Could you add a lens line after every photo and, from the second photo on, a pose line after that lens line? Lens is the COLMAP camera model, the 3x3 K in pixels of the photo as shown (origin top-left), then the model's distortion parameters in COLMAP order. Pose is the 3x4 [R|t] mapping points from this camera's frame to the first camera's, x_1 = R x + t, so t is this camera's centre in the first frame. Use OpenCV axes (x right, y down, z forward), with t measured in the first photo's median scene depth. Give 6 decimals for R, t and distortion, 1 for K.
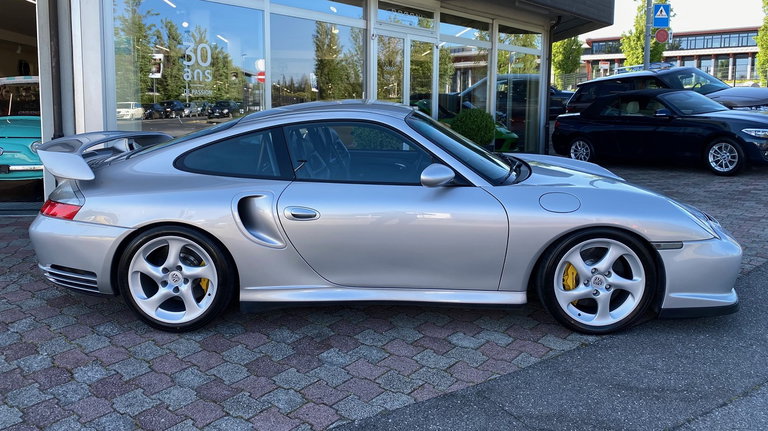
lens RADIAL K [[601.8, 0, 386.7], [0, 601.8, 214.0], [0, 0, 1]] dist [-0.001671, 0.000521]
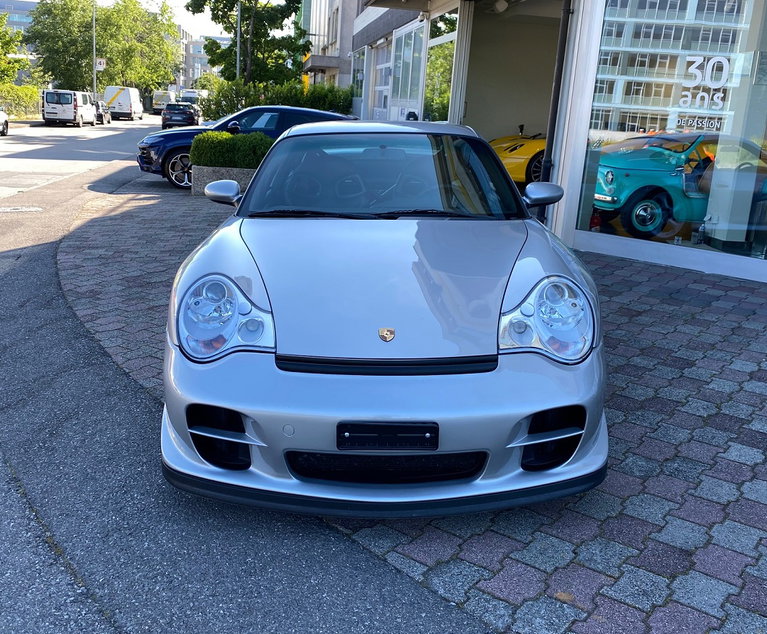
lens RADIAL K [[782.1, 0, 386.3], [0, 782.1, 316.4], [0, 0, 1]] dist [0.055730, 0.000000]
pose [[0.040453, 0.262194, -0.964167, 1.366364], [-0.242285, 0.938732, 0.245112, -0.247778], [0.969361, 0.223687, 0.101500, 1.151786]]
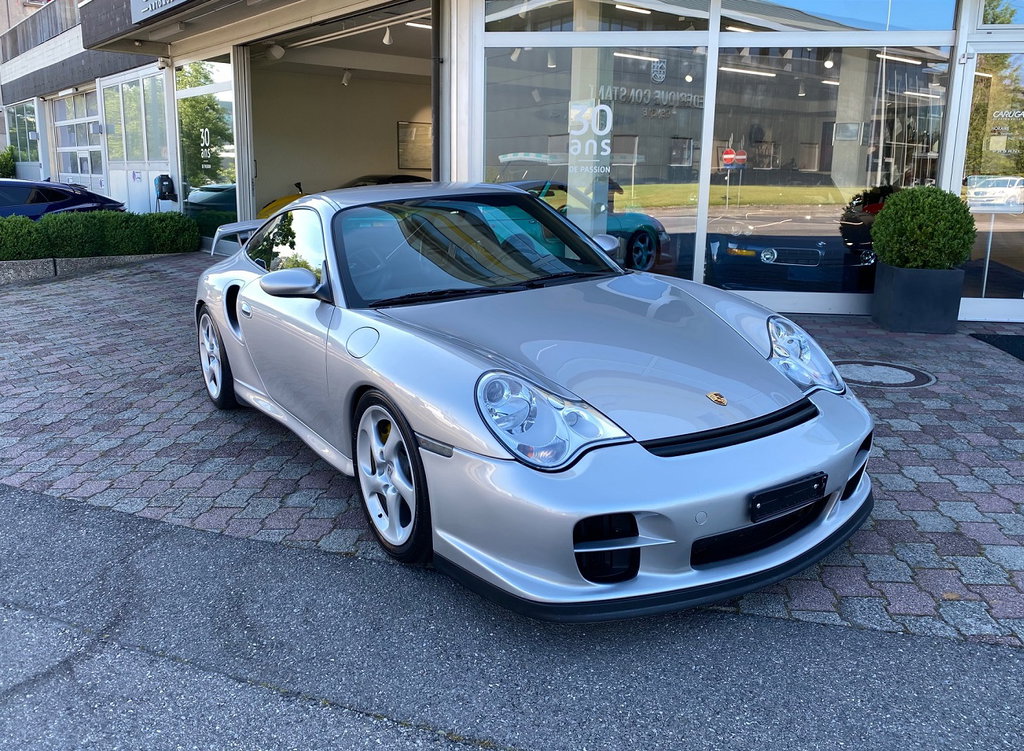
lens RADIAL K [[850.1, 0, 507.4], [0, 850.1, 380.1], [0, 0, 1]] dist [0.017914, -0.017939]
pose [[0.551838, 0.198392, -0.810010, 1.153923], [-0.156361, 0.978680, 0.133179, -0.129021], [0.819162, 0.053161, 0.571093, 0.587297]]
